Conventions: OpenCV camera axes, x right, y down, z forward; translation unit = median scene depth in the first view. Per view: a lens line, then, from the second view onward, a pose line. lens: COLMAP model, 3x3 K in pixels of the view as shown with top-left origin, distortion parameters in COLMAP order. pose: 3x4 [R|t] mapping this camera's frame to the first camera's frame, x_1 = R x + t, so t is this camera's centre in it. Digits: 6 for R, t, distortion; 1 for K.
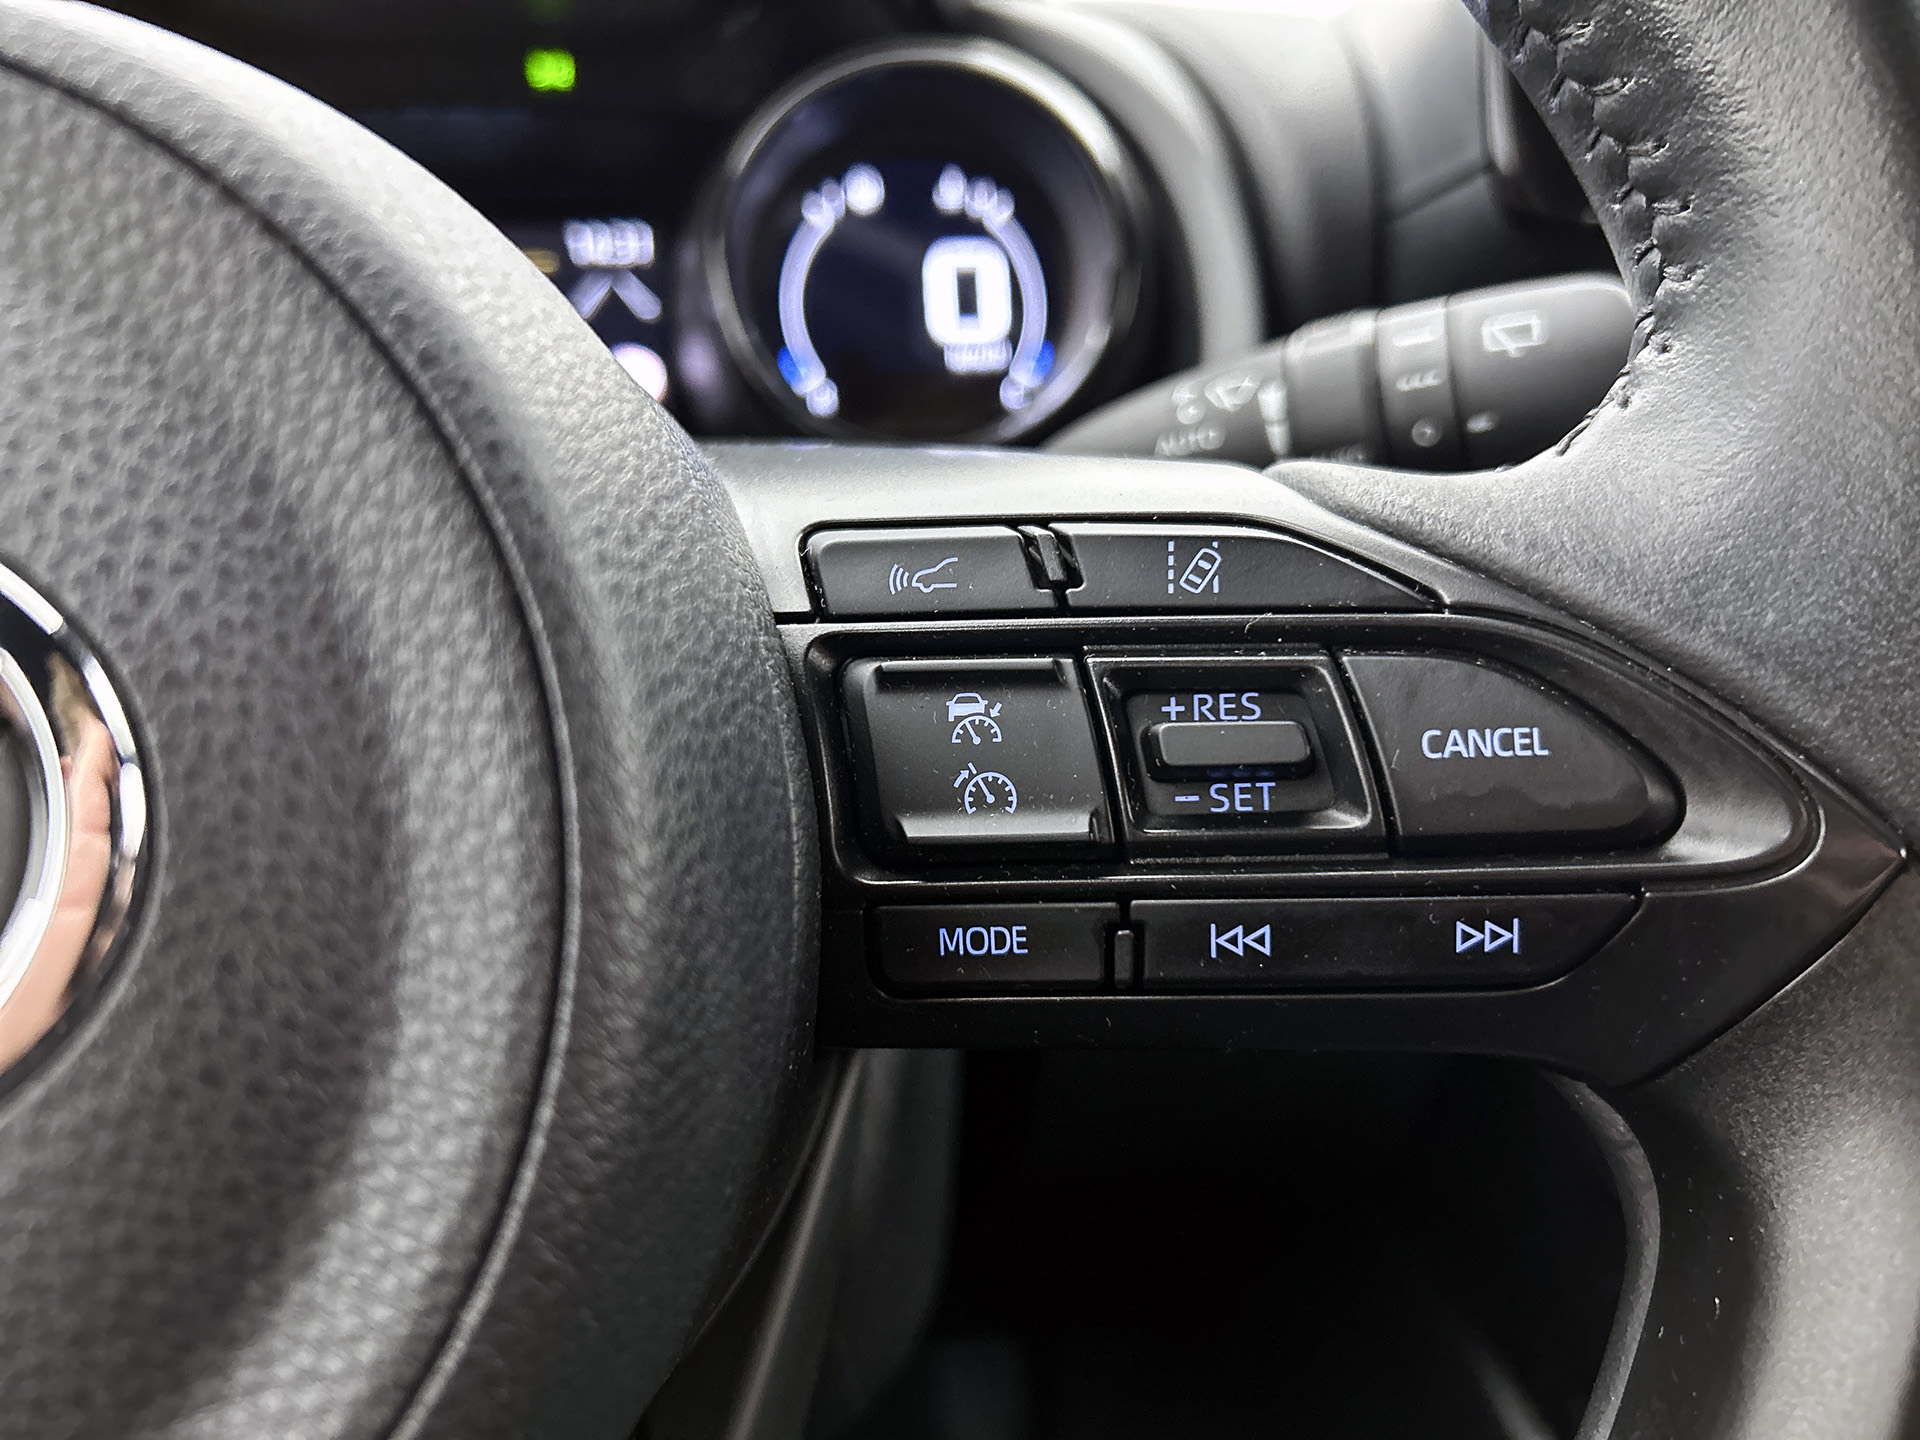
lens RADIAL K [[1435.4, 0, 959.8], [0, 1435.4, 804.3], [0, 0, 1]] dist [0.082613, -0.105732]
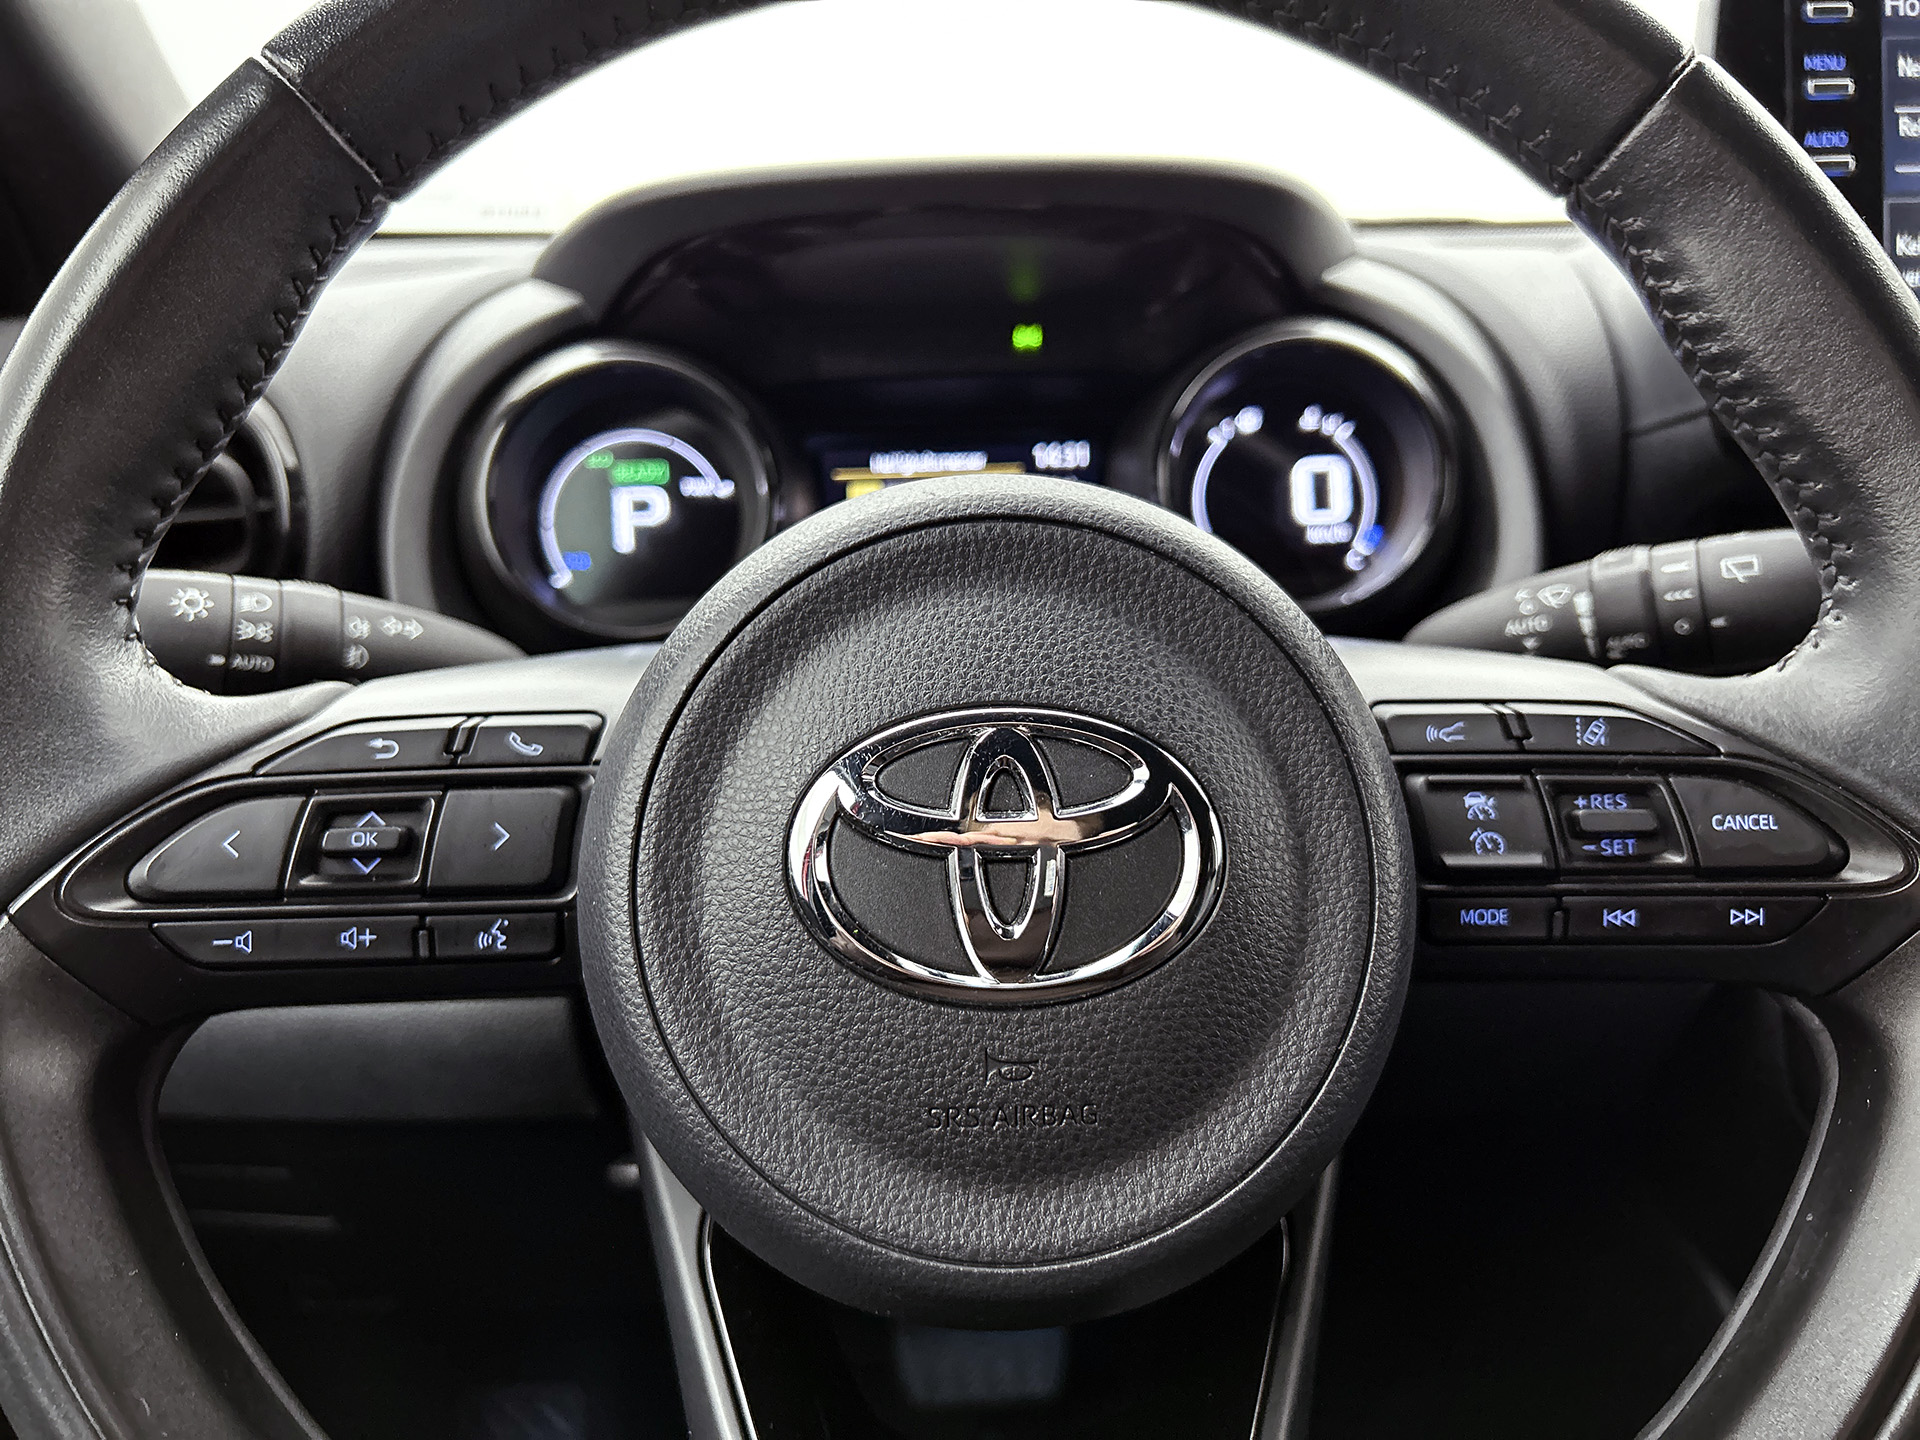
lens RADIAL K [[1479.7, 0, 957.5], [0, 1479.7, 810.7], [0, 0, 1]] dist [-0.082744, 0.181193]
pose [[0.995332, 0.012743, -0.095666, -0.523671], [-0.015938, 0.999338, -0.032707, 0.025632], [0.095185, 0.034079, 0.994876, -1.118186]]
